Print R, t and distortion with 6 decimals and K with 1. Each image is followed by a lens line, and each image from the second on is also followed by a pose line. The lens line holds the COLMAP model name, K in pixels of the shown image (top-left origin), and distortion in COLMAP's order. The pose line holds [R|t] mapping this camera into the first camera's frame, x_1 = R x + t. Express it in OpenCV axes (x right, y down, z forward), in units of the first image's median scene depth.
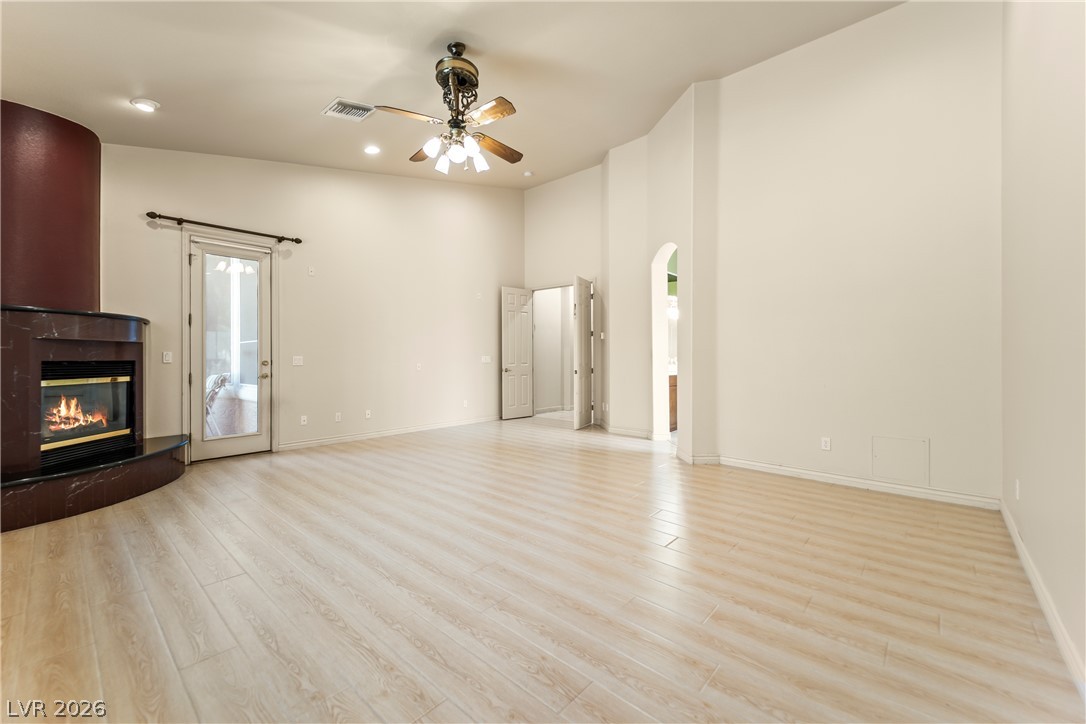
lens RADIAL K [[433.2, 0, 540.3], [0, 433.2, 357.5], [0, 0, 1]] dist [0.018422, -0.008179]
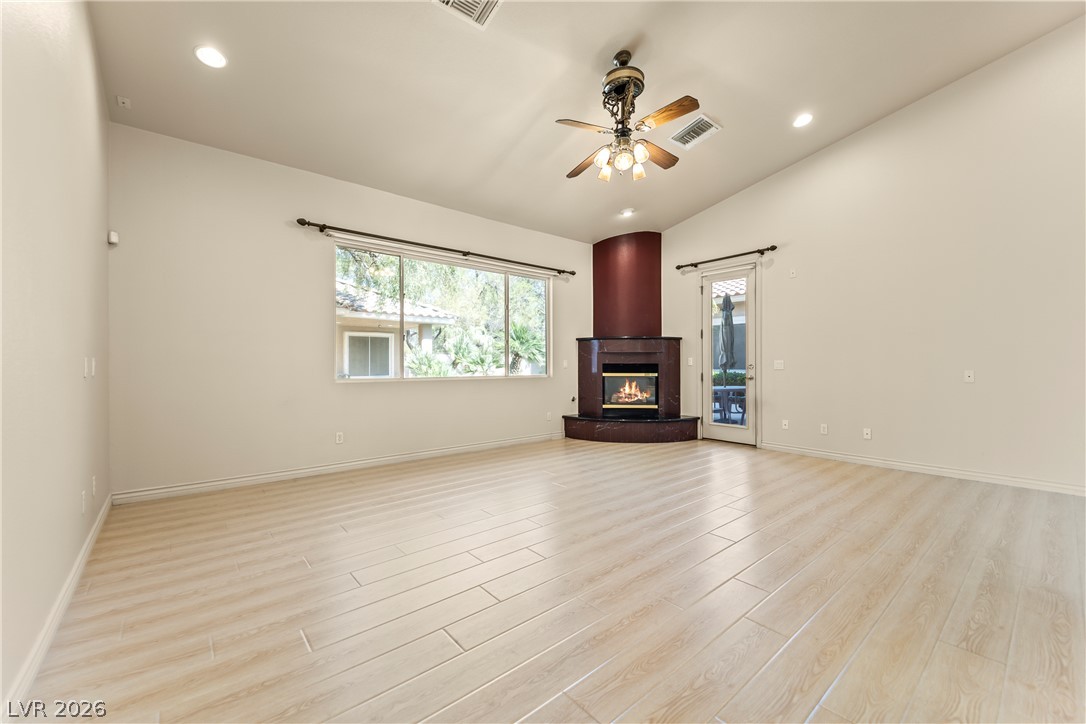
lens RADIAL K [[433.2, 0, 541.0], [0, 433.2, 354.7], [0, 0, 1]] dist [0.018422, -0.008179]
pose [[-0.141242, -0.017771, -0.989816, 0.794404], [0.003664, 0.999823, -0.018473, 0.002414], [0.989968, -0.006236, -0.141151, 0.887079]]
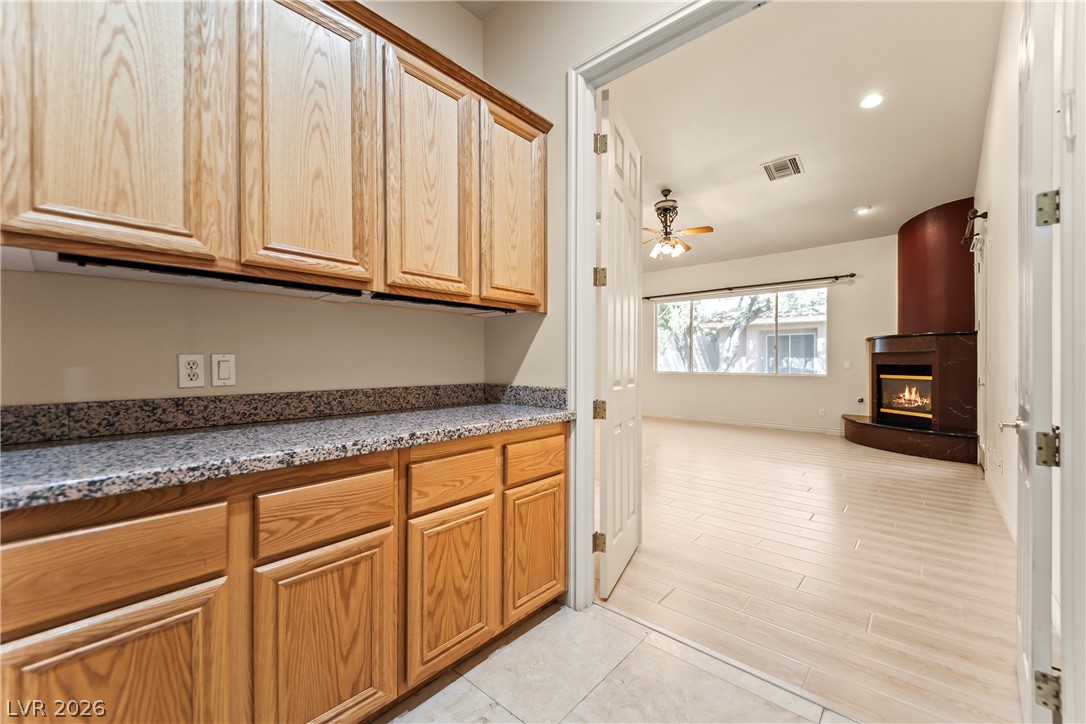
lens RADIAL K [[433.2, 0, 536.4], [0, 433.2, 365.7], [0, 0, 1]] dist [0.018422, -0.008179]
pose [[-0.999976, -0.006925, 0.000843, 0.313246], [-0.006929, 0.999967, -0.004130, 0.025916], [-0.000815, -0.004136, -0.999991, 2.630080]]
